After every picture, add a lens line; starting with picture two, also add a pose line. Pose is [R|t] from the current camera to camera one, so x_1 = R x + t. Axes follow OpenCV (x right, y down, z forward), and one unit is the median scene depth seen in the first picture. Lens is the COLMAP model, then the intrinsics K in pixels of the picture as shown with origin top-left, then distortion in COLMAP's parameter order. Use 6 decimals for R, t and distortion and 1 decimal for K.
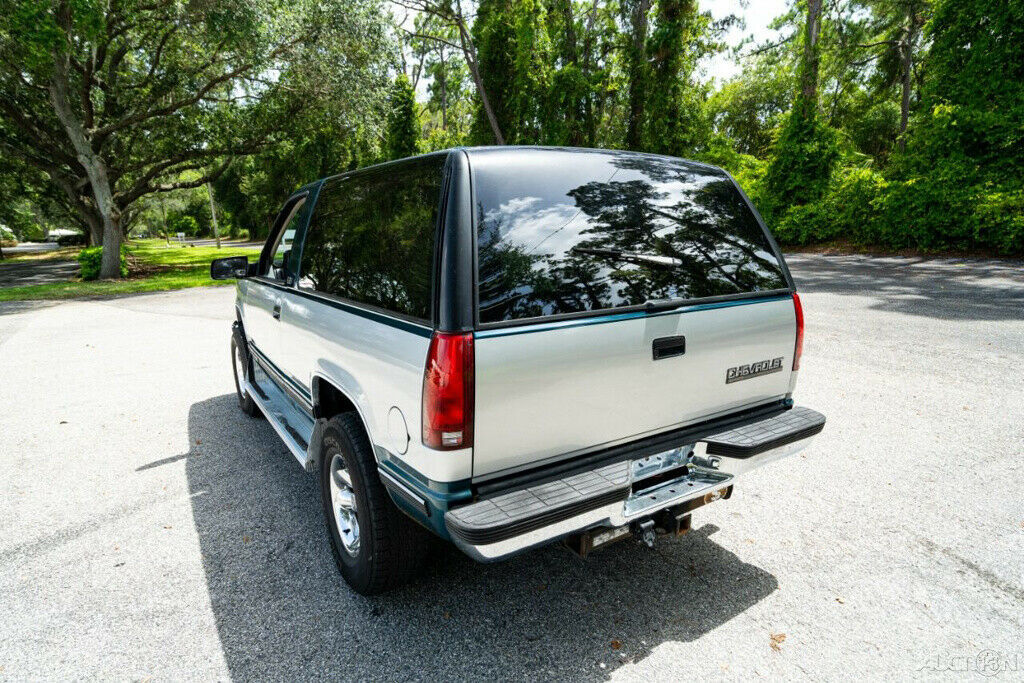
lens RADIAL K [[587.1, 0, 512.0], [0, 587.1, 341.5], [0, 0, 1]] dist [0.003786, -0.000753]
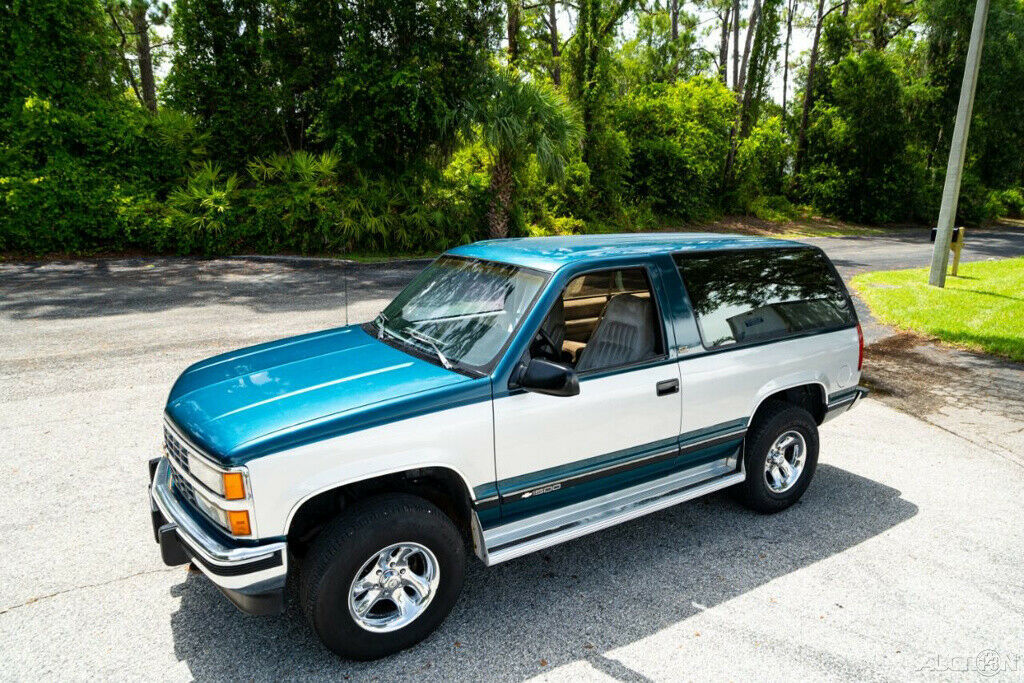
lens RADIAL K [[633.4, 0, 512.0], [0, 633.4, 341.5], [0, 0, 1]] dist [0.006768, 0.000986]
pose [[0.026974, -0.208165, 0.977722, -0.323152], [0.191815, 0.960980, 0.199309, -0.087288], [-0.981060, 0.182166, 0.065851, 0.262386]]
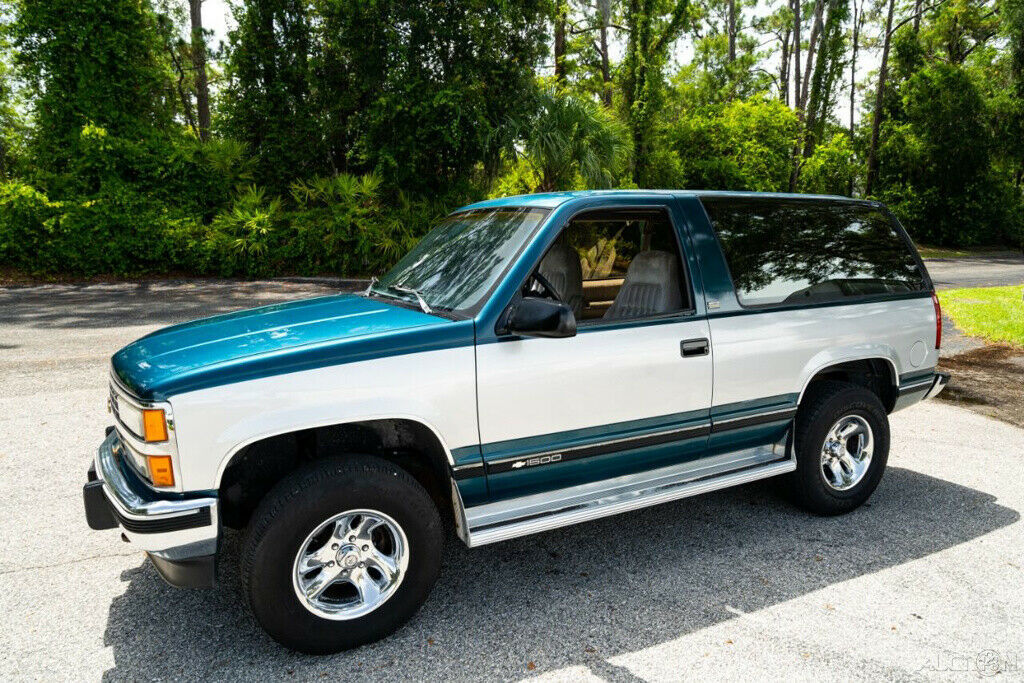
lens RADIAL K [[650.8, 0, 512.0], [0, 650.8, 341.5], [0, 0, 1]] dist [0.007108, 0.000711]
pose [[0.110917, -0.146232, 0.983012, -0.299984], [0.202636, 0.971665, 0.121680, -0.050056], [-0.972952, 0.185697, 0.137406, 0.251235]]
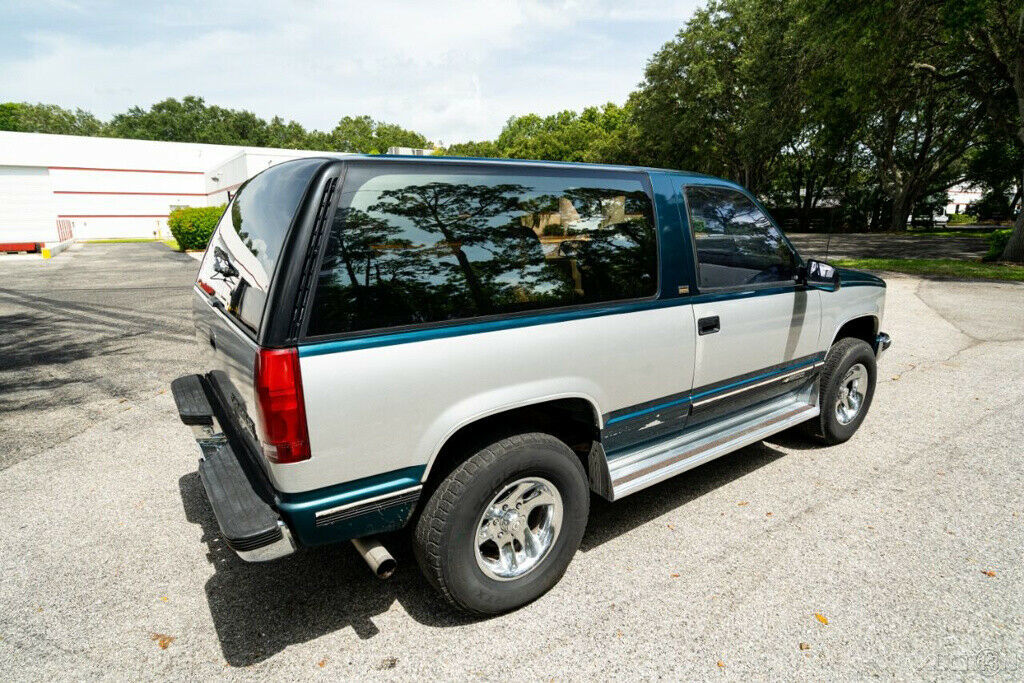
lens RADIAL K [[549.6, 0, 510.8], [0, 549.6, 340.1], [0, 0, 1]] dist [0.003915, 0.000838]
pose [[0.043752, 0.249849, -0.967296, 0.191134], [-0.194594, 0.951810, 0.237047, -0.051384], [0.979908, 0.177859, 0.090263, 0.210964]]
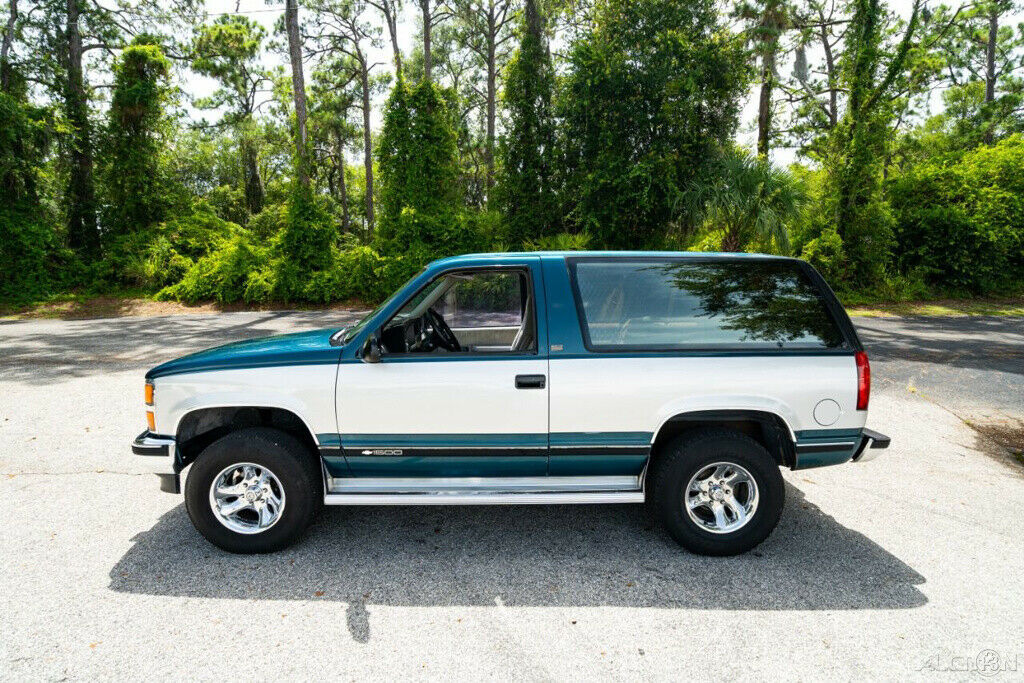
lens RADIAL K [[523.6, 0, 513.6], [0, 523.6, 342.3], [0, 0, 1]] dist [0.001459, 0.000865]
pose [[0.532526, -0.084710, 0.842164, -0.262566], [0.157646, 0.987496, -0.000356, -0.027025], [-0.831603, 0.132953, 0.539221, 0.117228]]
